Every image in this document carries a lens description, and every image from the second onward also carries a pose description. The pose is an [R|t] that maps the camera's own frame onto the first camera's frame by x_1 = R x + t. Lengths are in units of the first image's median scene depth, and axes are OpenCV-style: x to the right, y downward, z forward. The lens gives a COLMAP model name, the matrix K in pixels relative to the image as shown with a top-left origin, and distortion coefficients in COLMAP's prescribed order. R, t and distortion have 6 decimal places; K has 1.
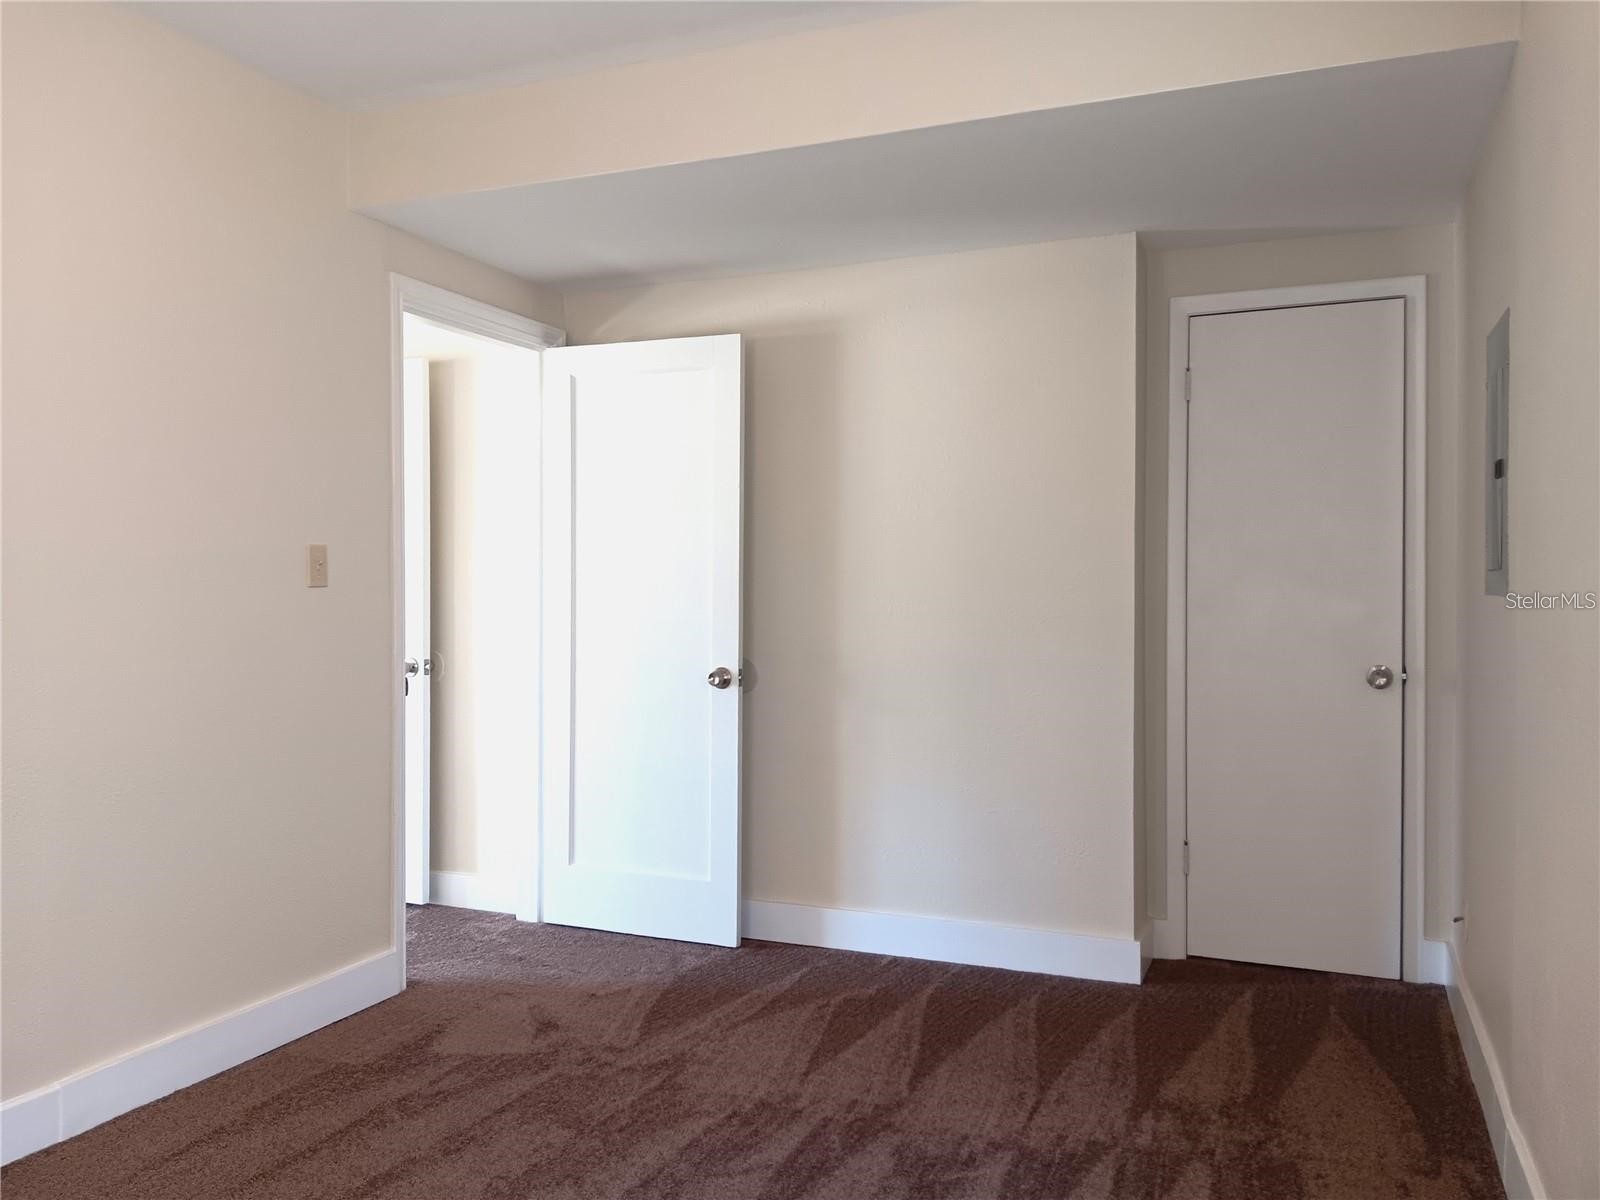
lens RADIAL K [[1236.0, 0, 800.0], [0, 1236.0, 600.0], [0, 0, 1]] dist [0.085777, -0.161107]
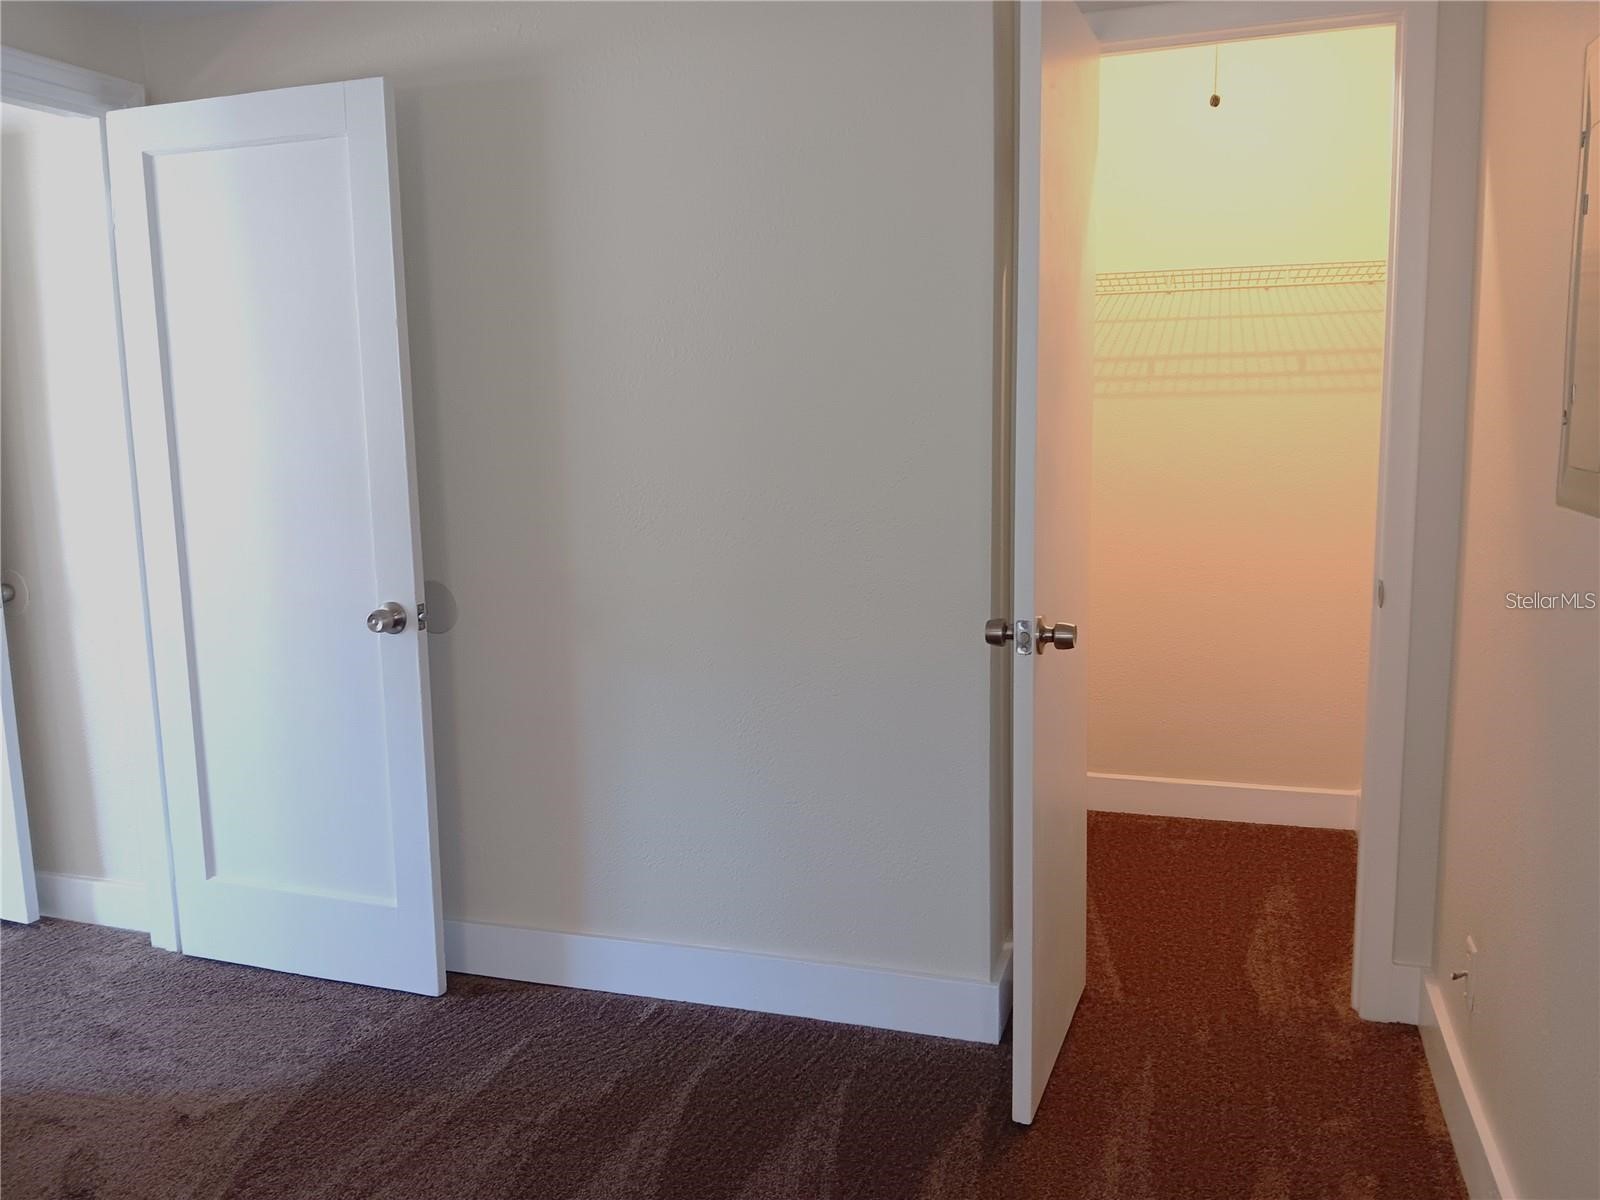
lens RADIAL K [[1236.0, 0, 800.0], [0, 1236.0, 600.0], [0, 0, 1]] dist [0.085777, -0.161107]
pose [[0.996787, -0.031732, 0.073544, 0.108615], [0.021093, 0.989763, 0.141154, -0.037544], [-0.077270, -0.139149, 0.987252, 0.323710]]
